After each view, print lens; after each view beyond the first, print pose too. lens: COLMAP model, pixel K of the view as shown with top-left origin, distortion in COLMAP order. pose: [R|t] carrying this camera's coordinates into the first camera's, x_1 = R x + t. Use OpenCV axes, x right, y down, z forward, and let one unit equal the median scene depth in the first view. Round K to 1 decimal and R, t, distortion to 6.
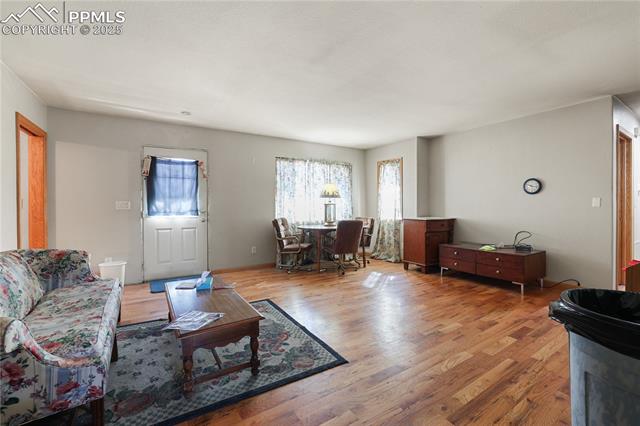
lens RADIAL K [[275.1, 0, 319.5], [0, 275.1, 207.6], [0, 0, 1]] dist [-0.048157, 0.017390]
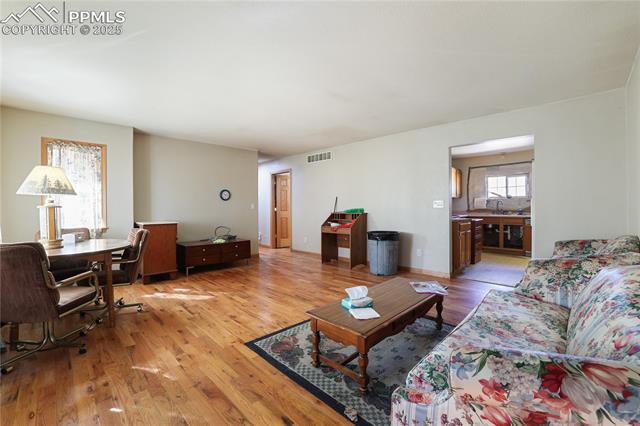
lens RADIAL K [[275.1, 0, 319.5], [0, 275.1, 207.6], [0, 0, 1]] dist [-0.048157, 0.017390]
pose [[-0.224692, 0.005181, 0.974416, -0.691092], [0.012031, 0.999924, -0.002543, -0.002460], [-0.974356, 0.011152, -0.224737, 0.747718]]
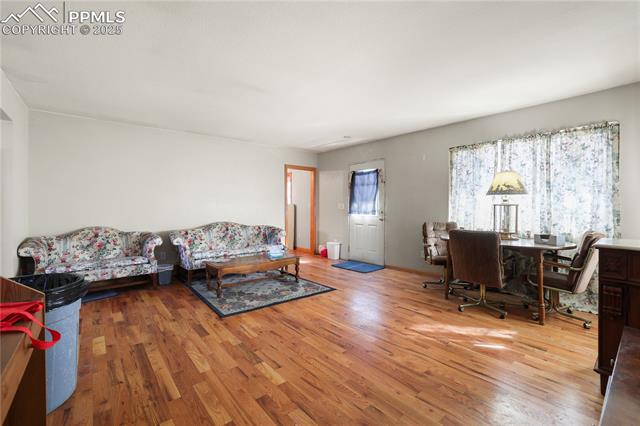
lens RADIAL K [[275.1, 0, 319.5], [0, 275.1, 207.6], [0, 0, 1]] dist [-0.048157, 0.017390]
pose [[0.141076, 0.006507, -0.989977, 0.718094], [-0.005892, 0.999966, 0.005733, -0.008668], [0.989981, 0.005024, 0.141109, 0.594679]]
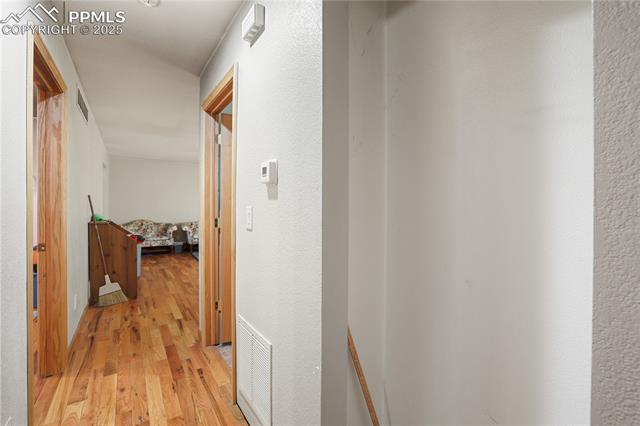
lens RADIAL K [[275.1, 0, 319.5], [0, 275.1, 207.6], [0, 0, 1]] dist [-0.048157, 0.017390]
pose [[0.057457, 0.008731, -0.998310, 1.438374], [-0.011993, 0.999896, 0.008055, -0.034502], [0.998276, 0.011510, 0.057555, 0.970458]]
